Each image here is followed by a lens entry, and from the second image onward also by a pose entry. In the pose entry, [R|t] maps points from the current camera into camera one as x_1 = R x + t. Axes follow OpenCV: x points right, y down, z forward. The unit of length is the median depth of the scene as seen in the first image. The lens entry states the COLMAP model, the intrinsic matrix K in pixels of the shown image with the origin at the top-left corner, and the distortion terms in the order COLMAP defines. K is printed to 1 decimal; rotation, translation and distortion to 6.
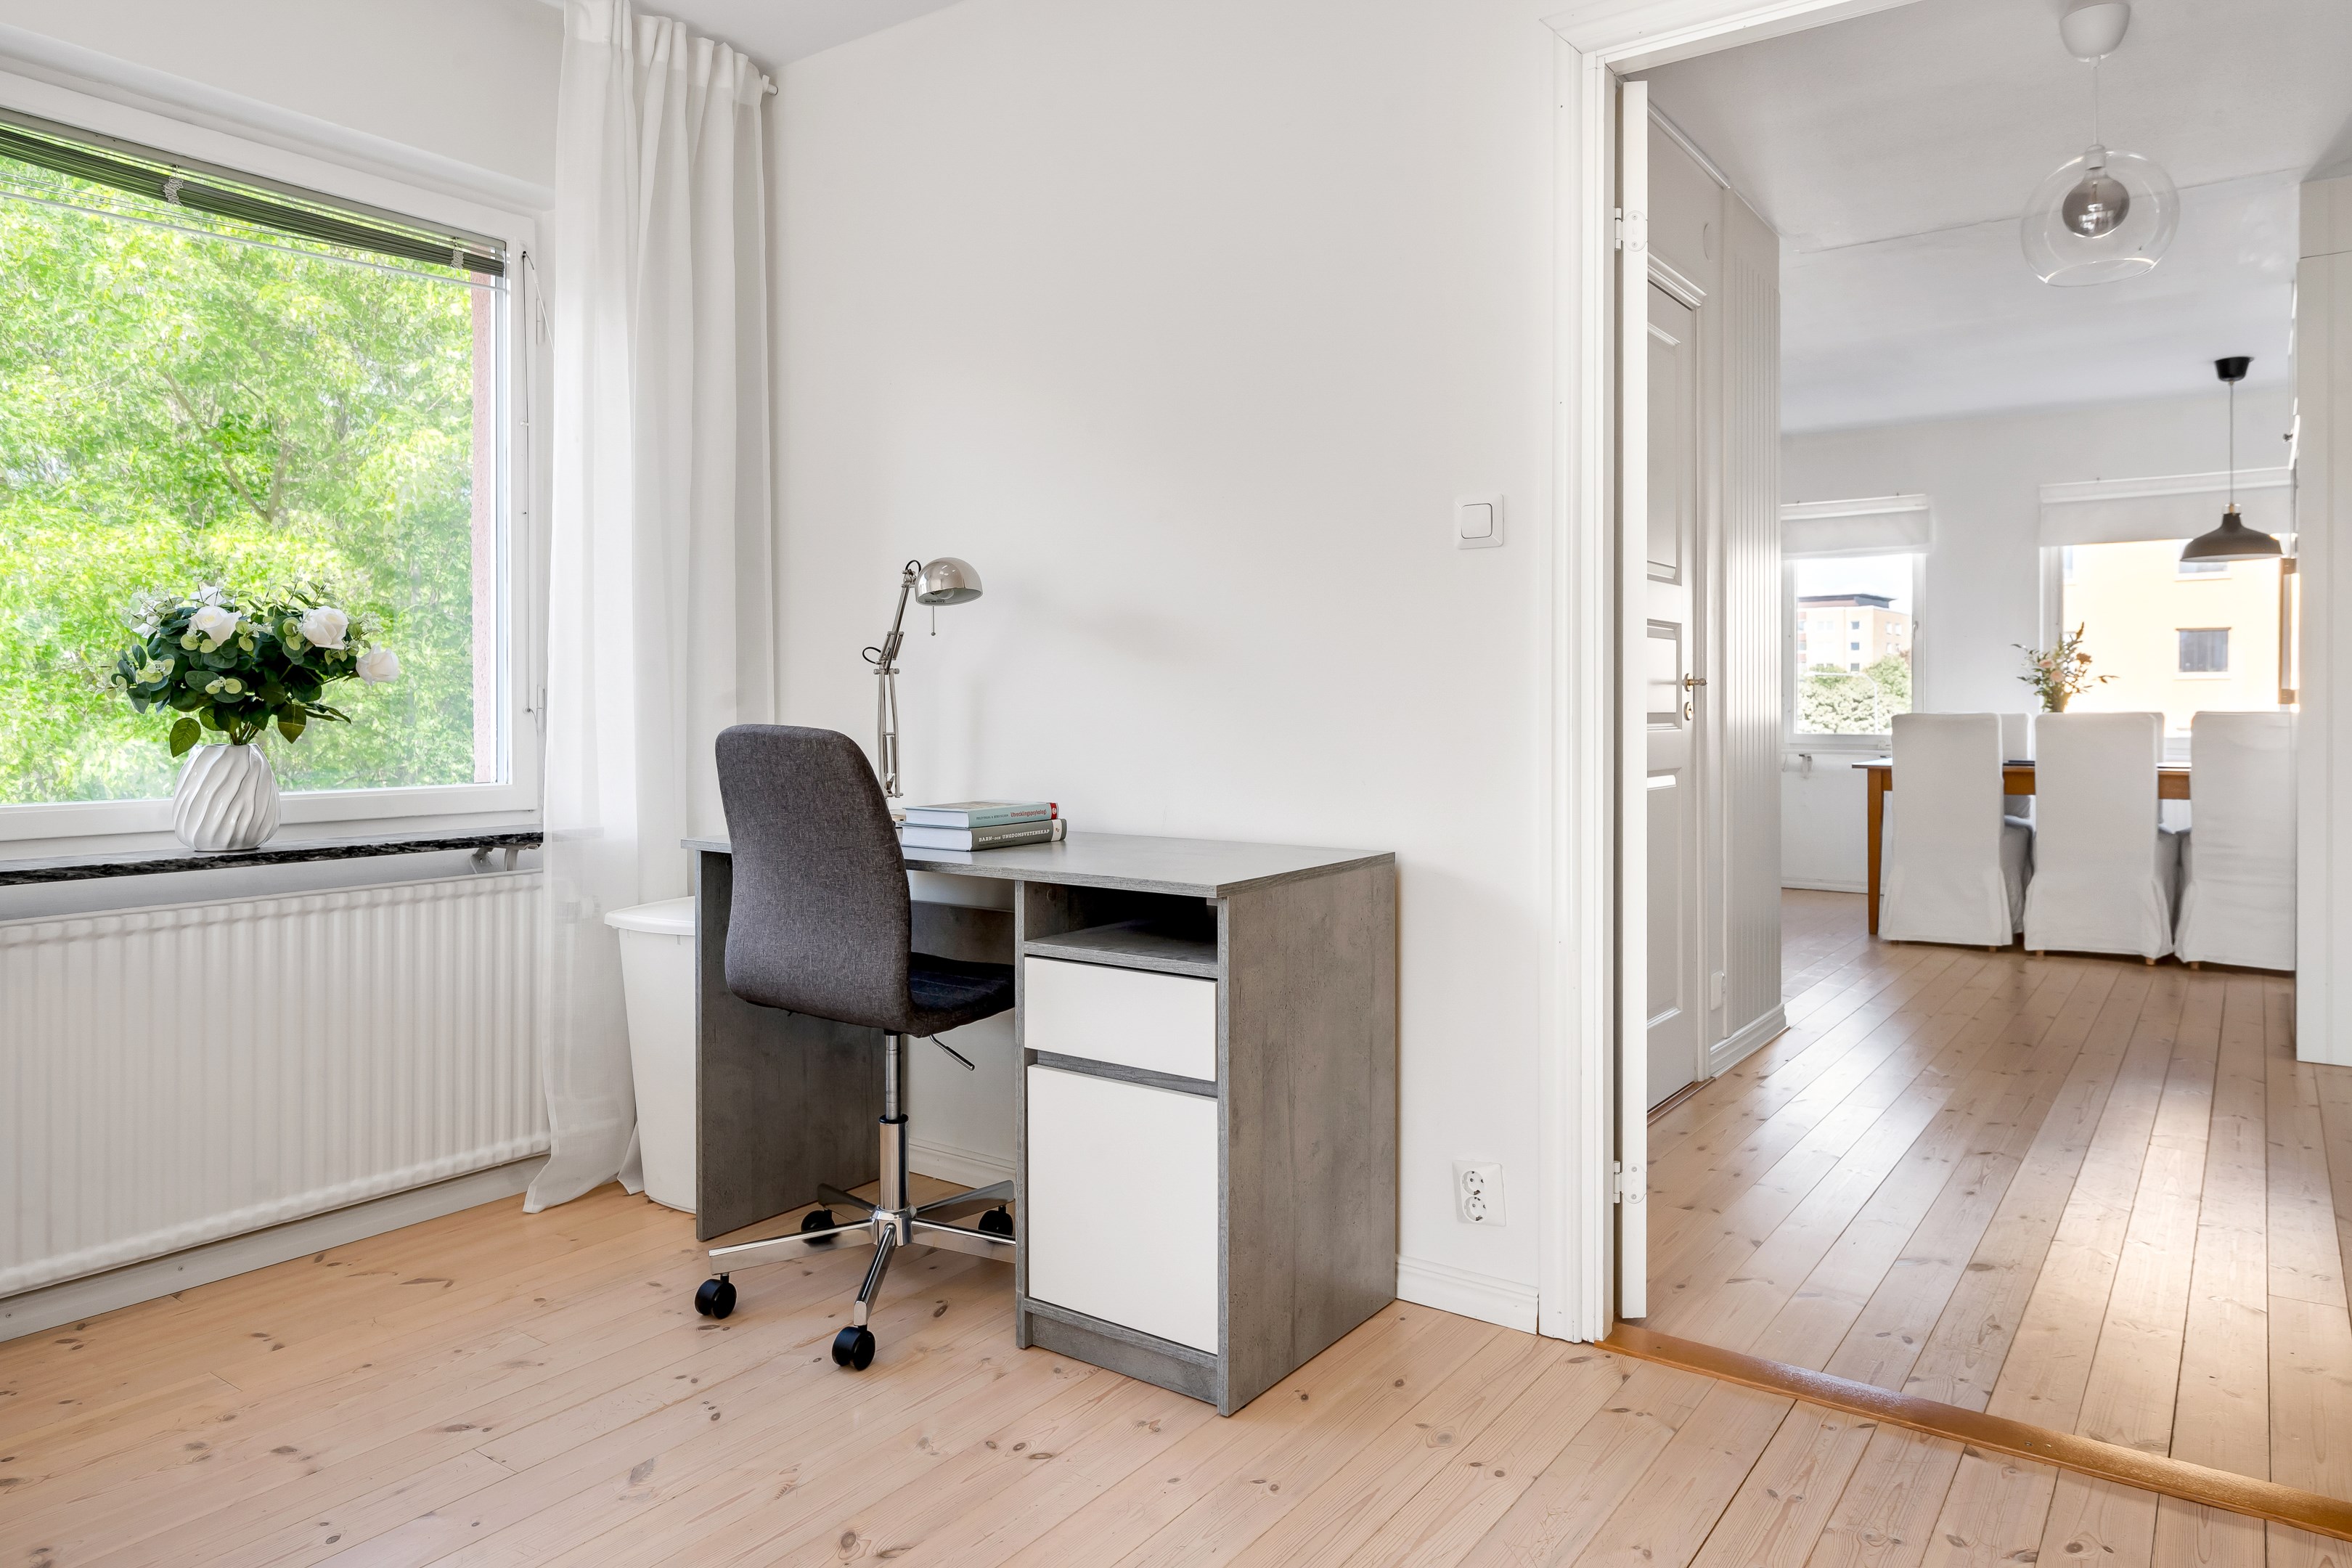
lens RADIAL K [[1487.9, 0, 1180.5], [0, 1487.9, 716.9], [0, 0, 1]] dist [0.001821, -0.000111]
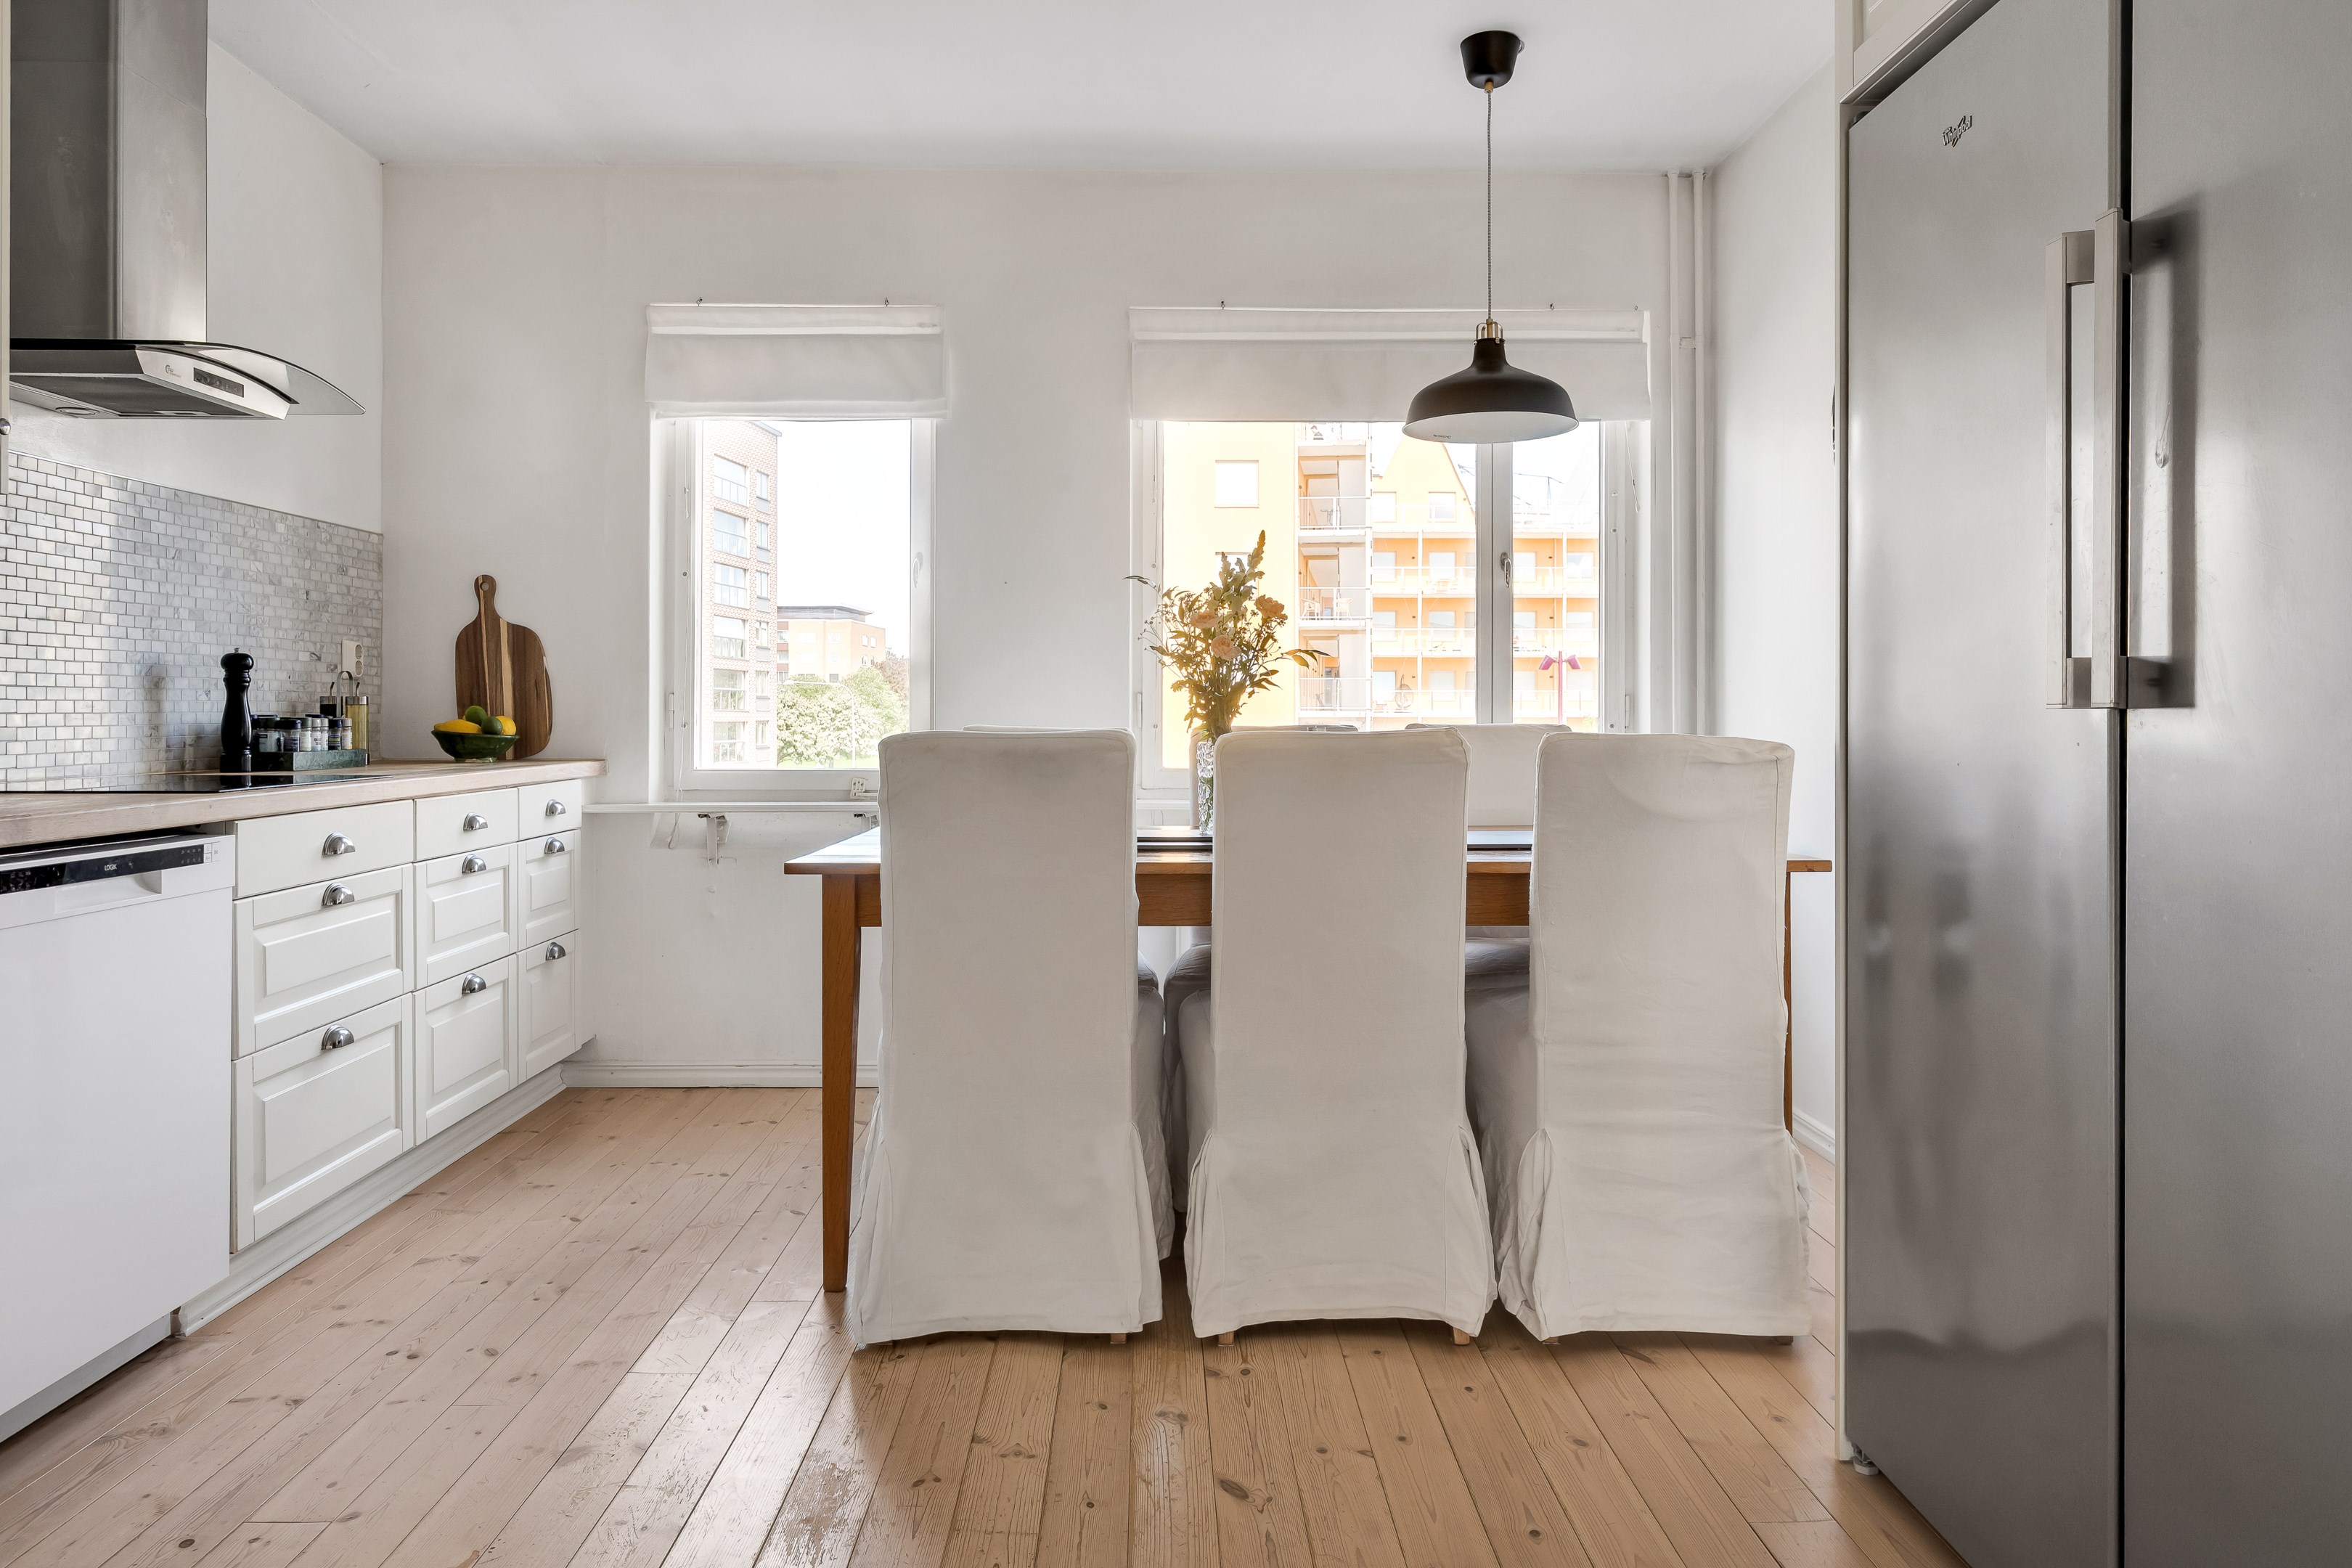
lens RADIAL K [[1535.1, 0, 1180.4], [0, 1535.1, 720.5], [0, 0, 1]] dist [0.000662, -0.002550]
pose [[0.797878, 0.000381, 0.602819, 0.299756], [0.002146, 0.999992, -0.003472, -0.004109], [-0.602816, 0.004064, 0.797870, 0.635358]]
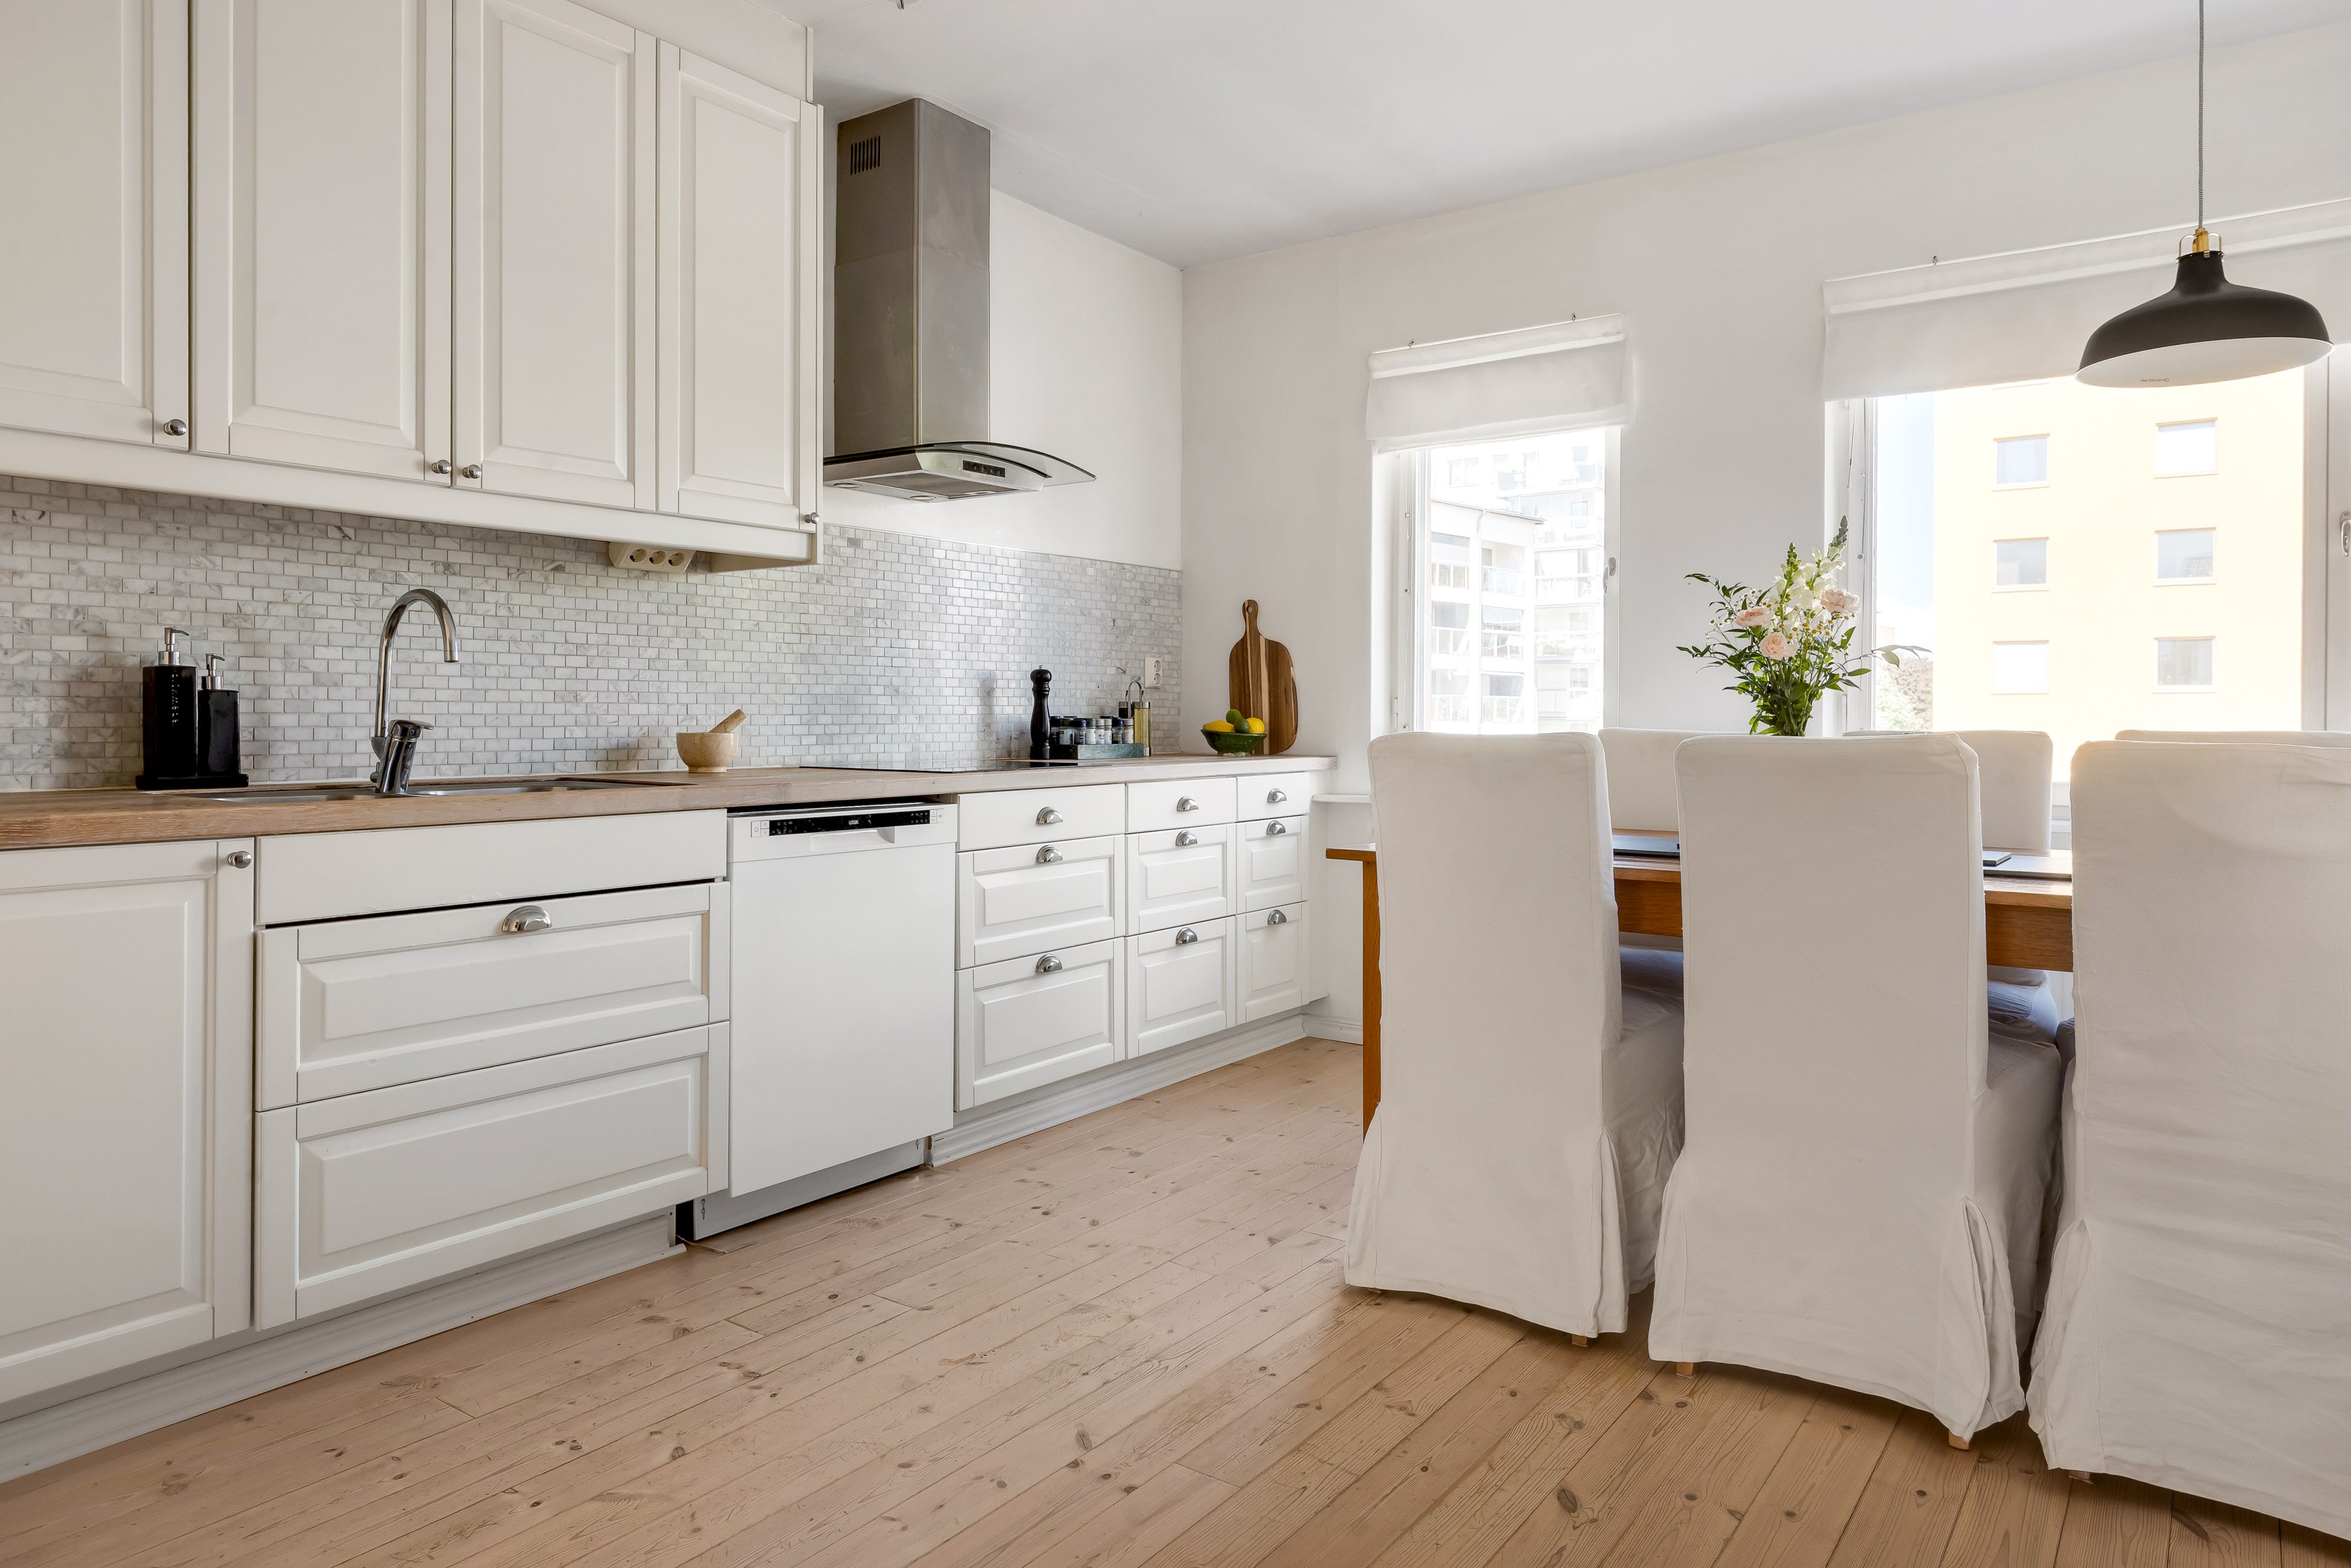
lens RADIAL K [[1480.1, 0, 1172.9], [0, 1480.1, 733.2], [0, 0, 1]] dist [0.004452, -0.002126]
pose [[0.999985, 0.005350, 0.001345, 0.415882], [-0.005356, 0.999977, 0.004060, -0.003873], [-0.001323, -0.004067, 0.999991, 0.581495]]
